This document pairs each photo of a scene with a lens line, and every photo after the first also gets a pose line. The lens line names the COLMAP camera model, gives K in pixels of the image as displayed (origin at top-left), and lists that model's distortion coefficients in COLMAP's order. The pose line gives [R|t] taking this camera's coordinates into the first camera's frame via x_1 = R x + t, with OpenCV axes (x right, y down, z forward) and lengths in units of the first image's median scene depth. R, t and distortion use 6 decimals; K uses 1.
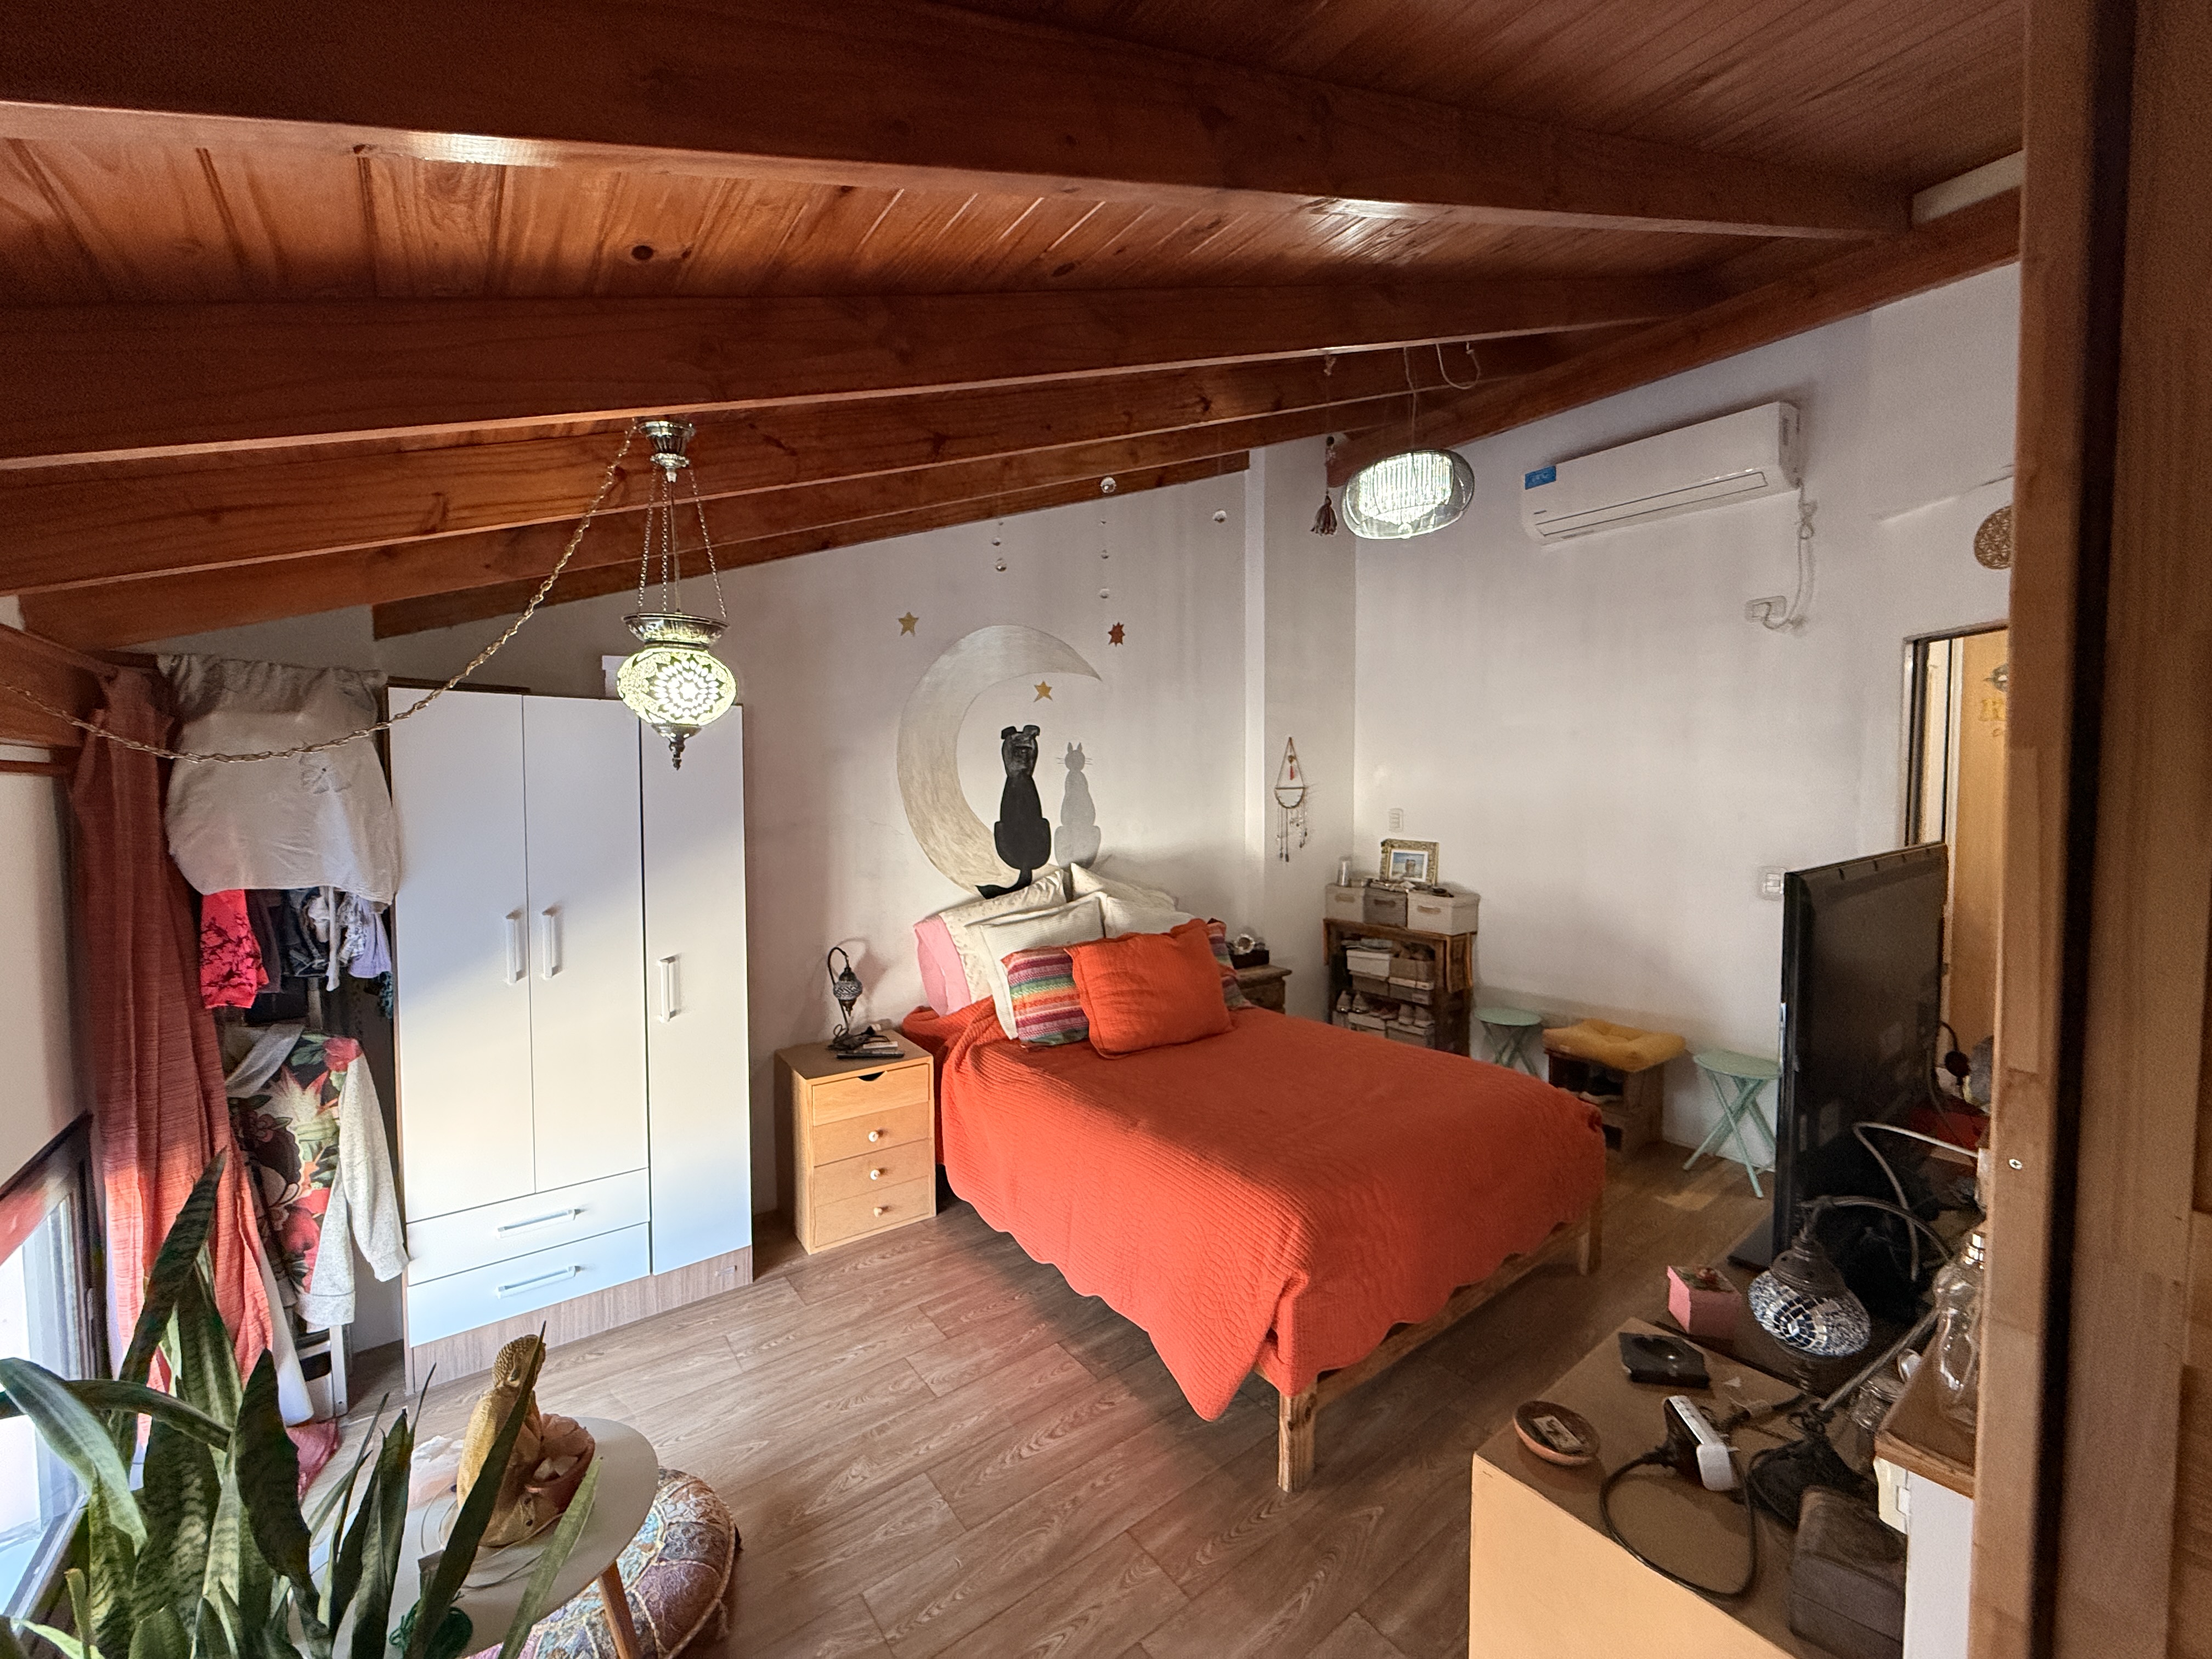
lens RADIAL K [[876.9, 0, 1113.3], [0, 876.9, 821.5], [0, 0, 1]] dist [-0.001644, 0.000495]
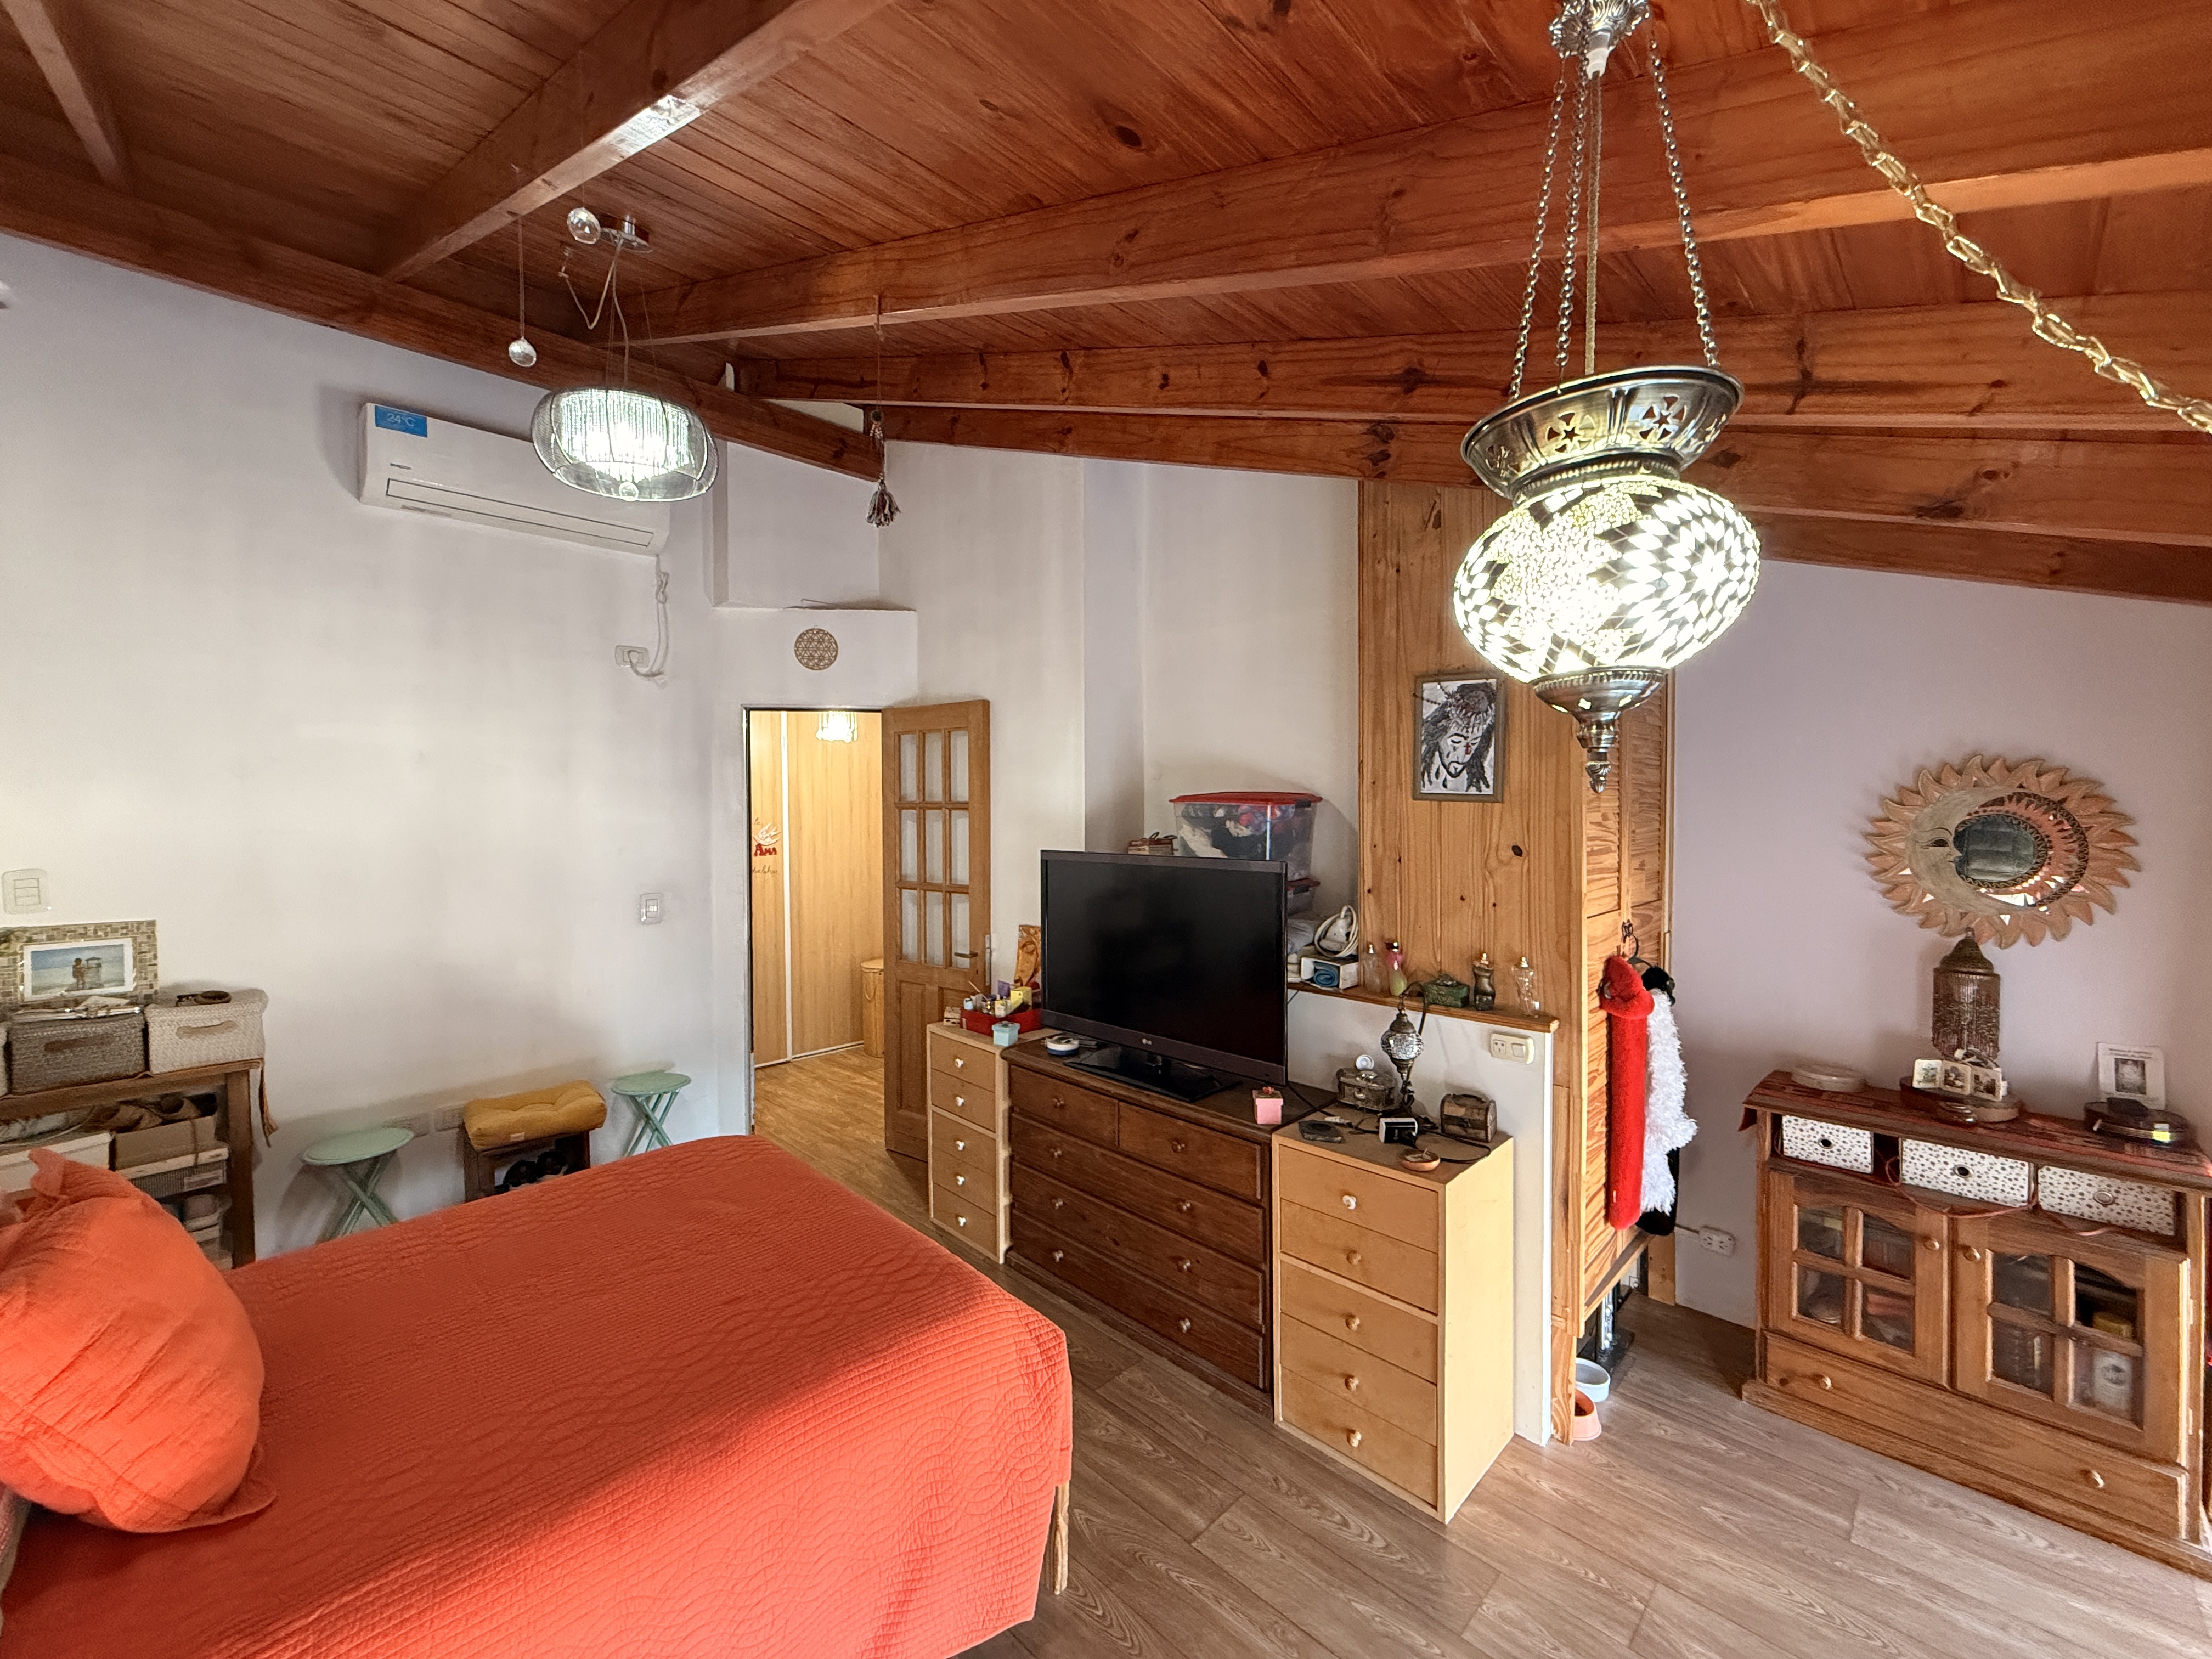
lens RADIAL K [[876.9, 0, 1102.1], [0, 876.9, 829.9], [0, 0, 1]] dist [-0.001644, 0.000495]
pose [[-0.132246, -0.018238, 0.991049, -0.319412], [0.046786, 0.998601, 0.024620, -0.023307], [-0.990112, 0.049623, -0.131208, 0.456669]]
